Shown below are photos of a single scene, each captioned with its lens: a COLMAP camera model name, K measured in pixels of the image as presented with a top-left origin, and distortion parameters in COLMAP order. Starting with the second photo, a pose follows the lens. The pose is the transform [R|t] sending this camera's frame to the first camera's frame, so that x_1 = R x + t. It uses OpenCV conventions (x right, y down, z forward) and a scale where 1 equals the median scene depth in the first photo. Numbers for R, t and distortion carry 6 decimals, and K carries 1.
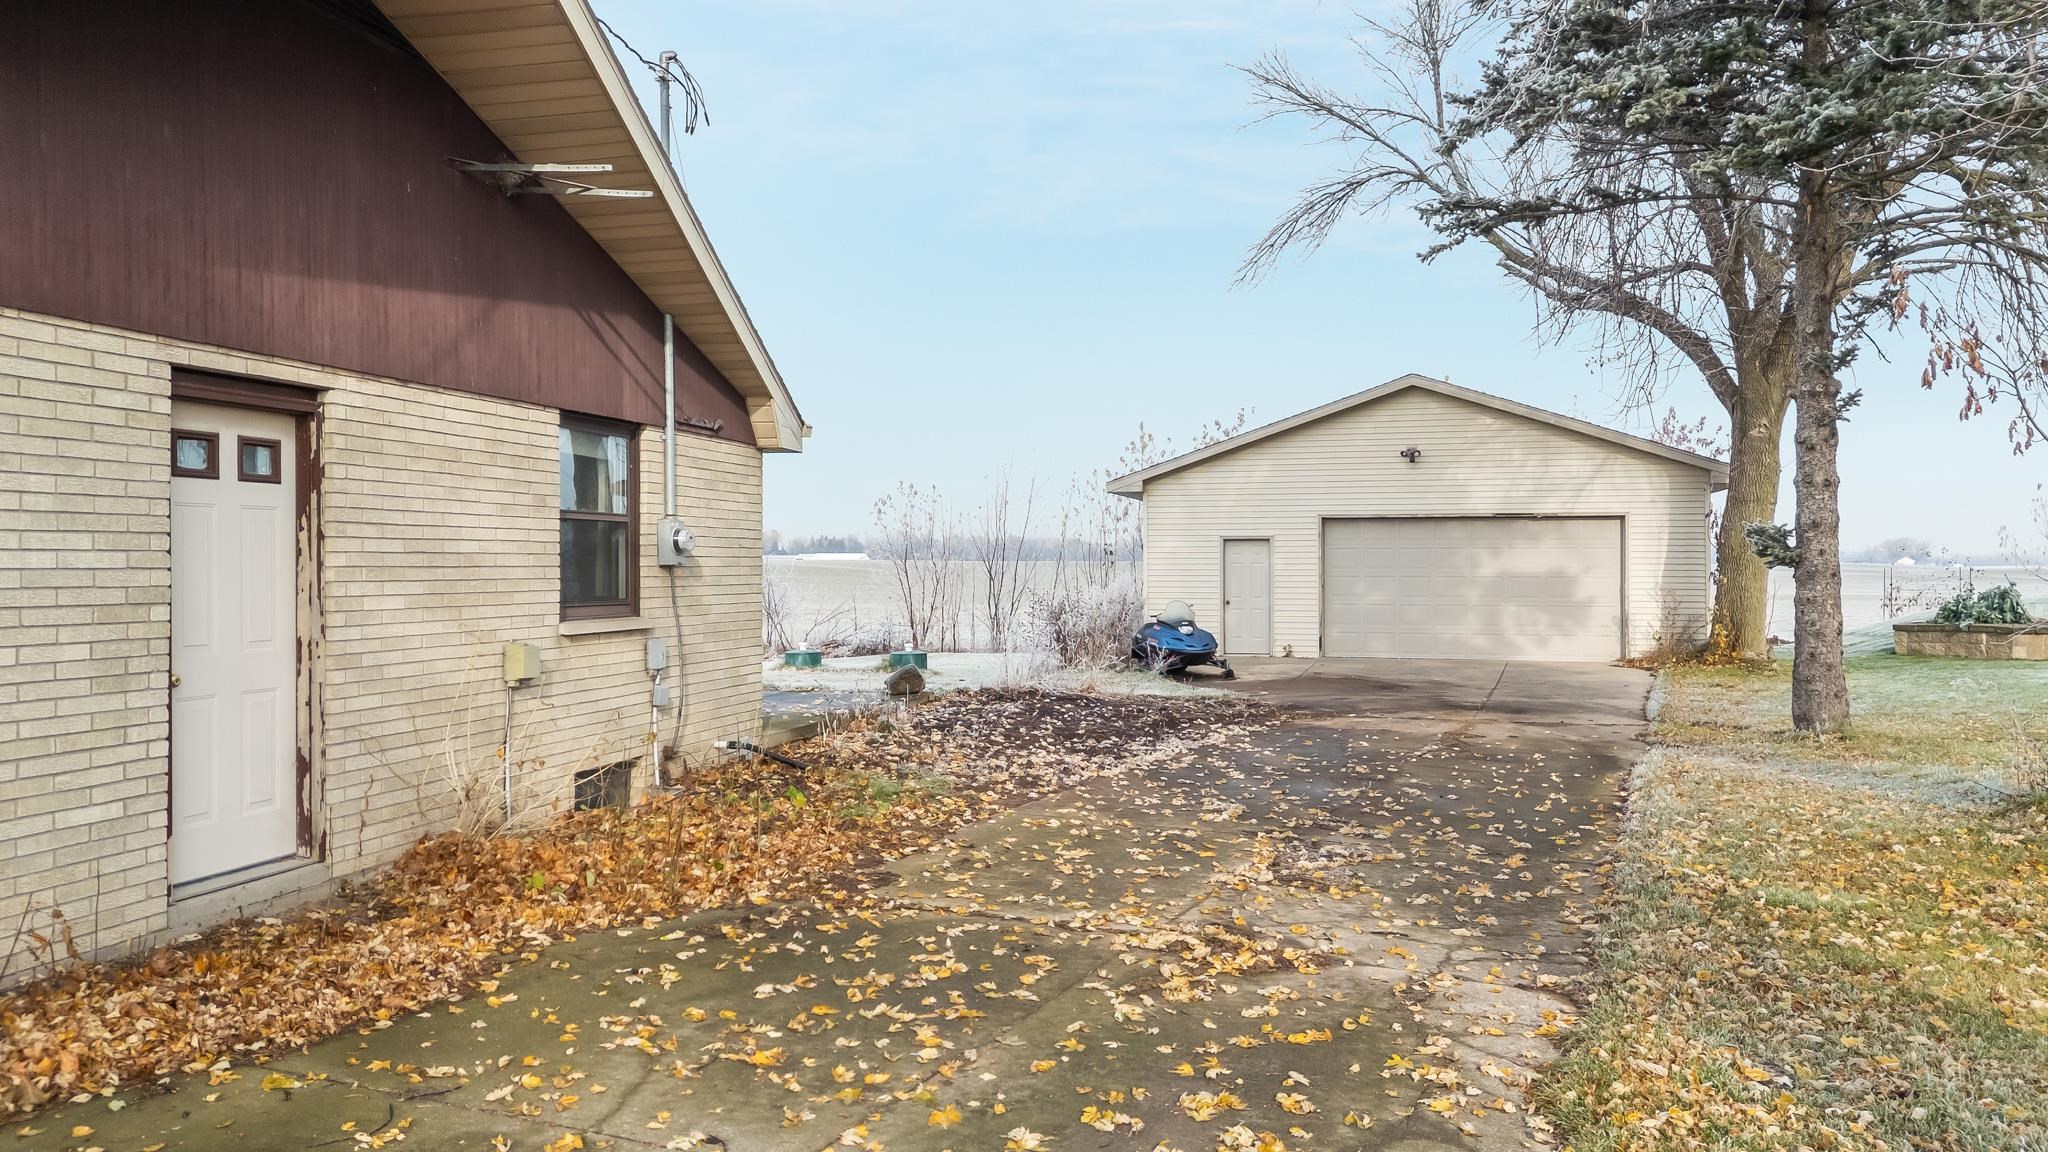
lens RADIAL K [[1427.4, 0, 1024.0], [0, 1427.4, 576.0], [0, 0, 1]] dist [0.038221, -0.002388]
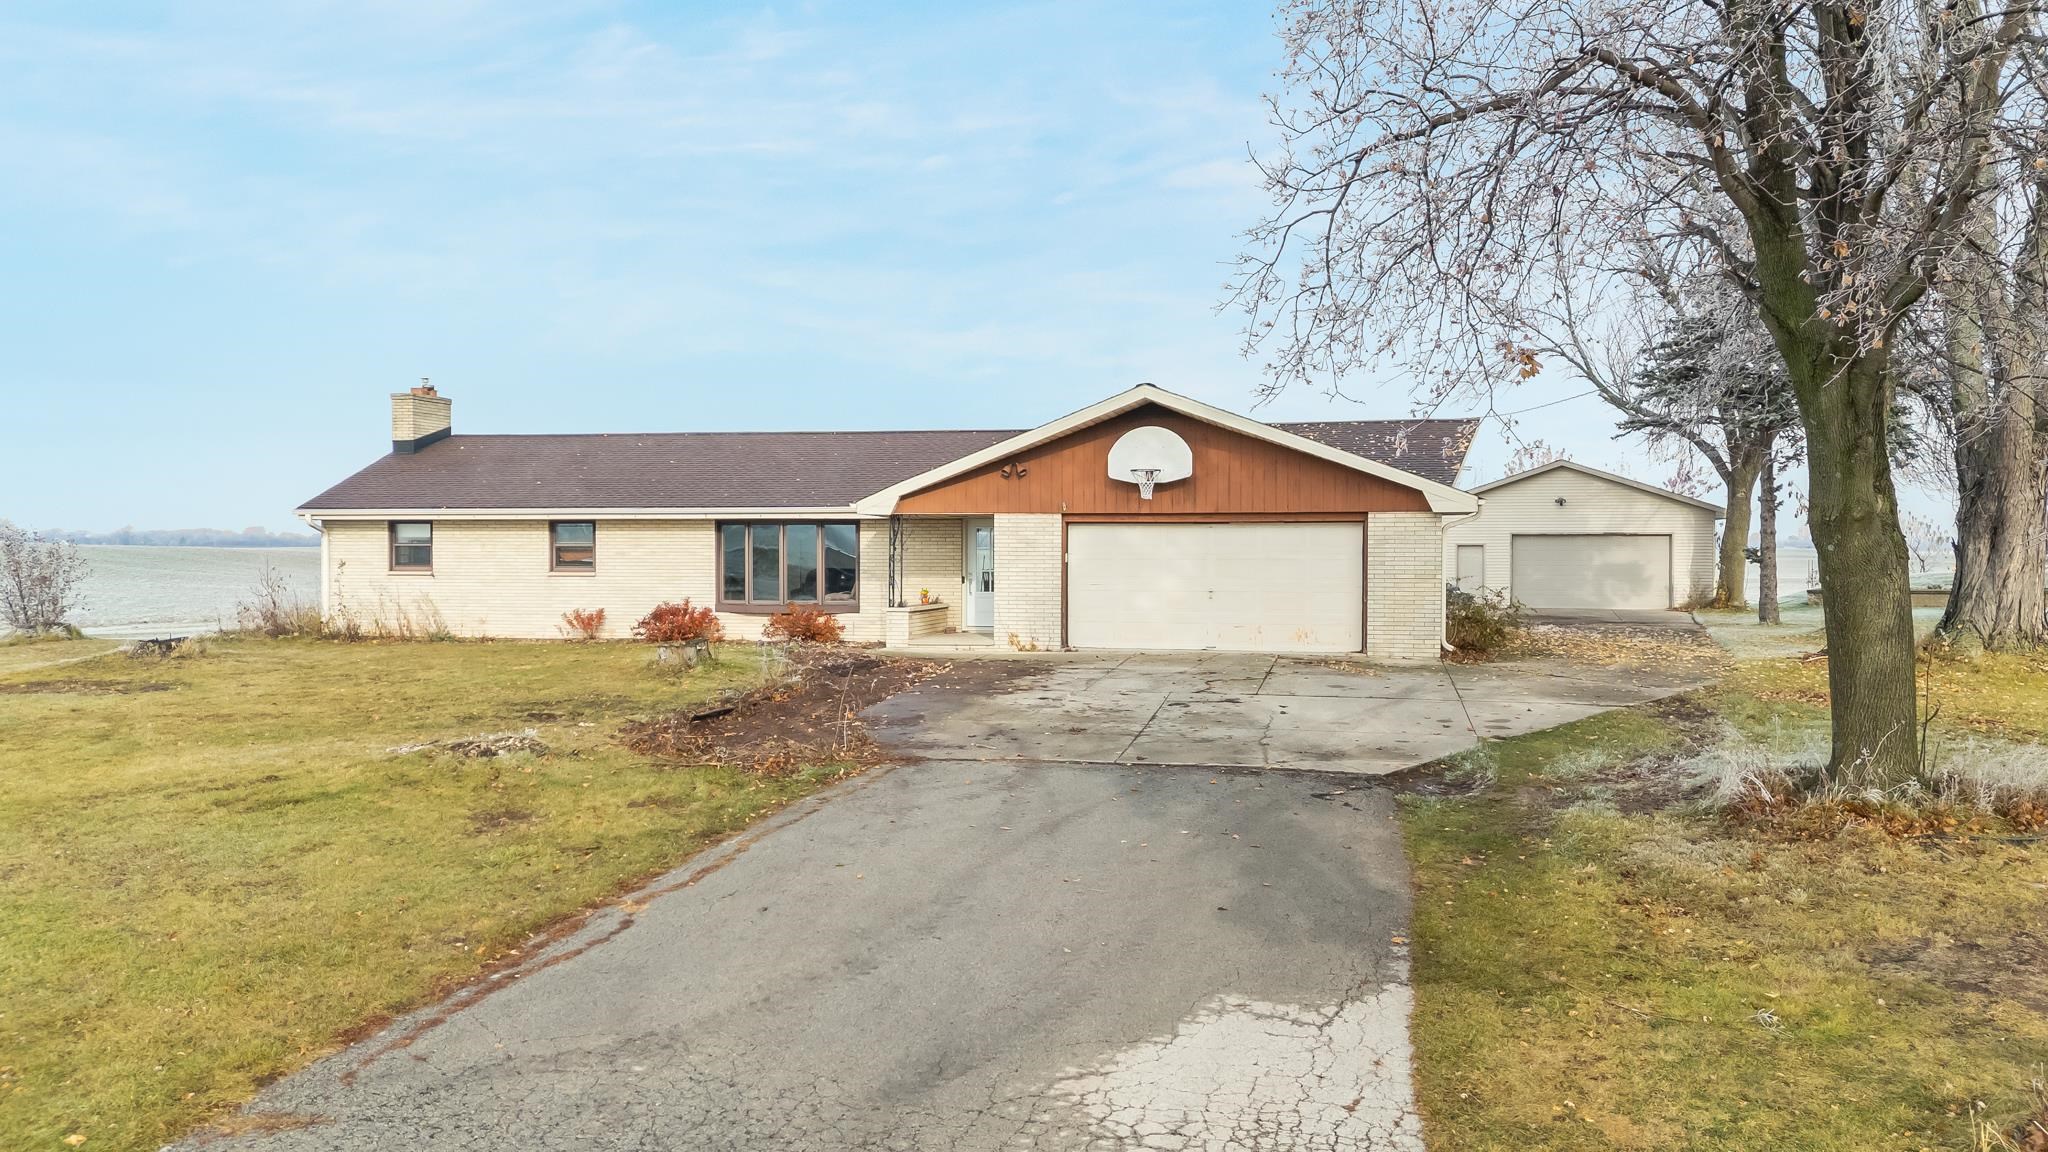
lens RADIAL K [[1427.4, 0, 1024.0], [0, 1427.4, 576.0], [0, 0, 1]] dist [0.038221, -0.002388]
pose [[0.999697, 0.001276, 0.024571, -0.526361], [-0.001528, 0.999946, 0.010231, -0.003922], [-0.024556, -0.010265, 0.999646, -0.963196]]
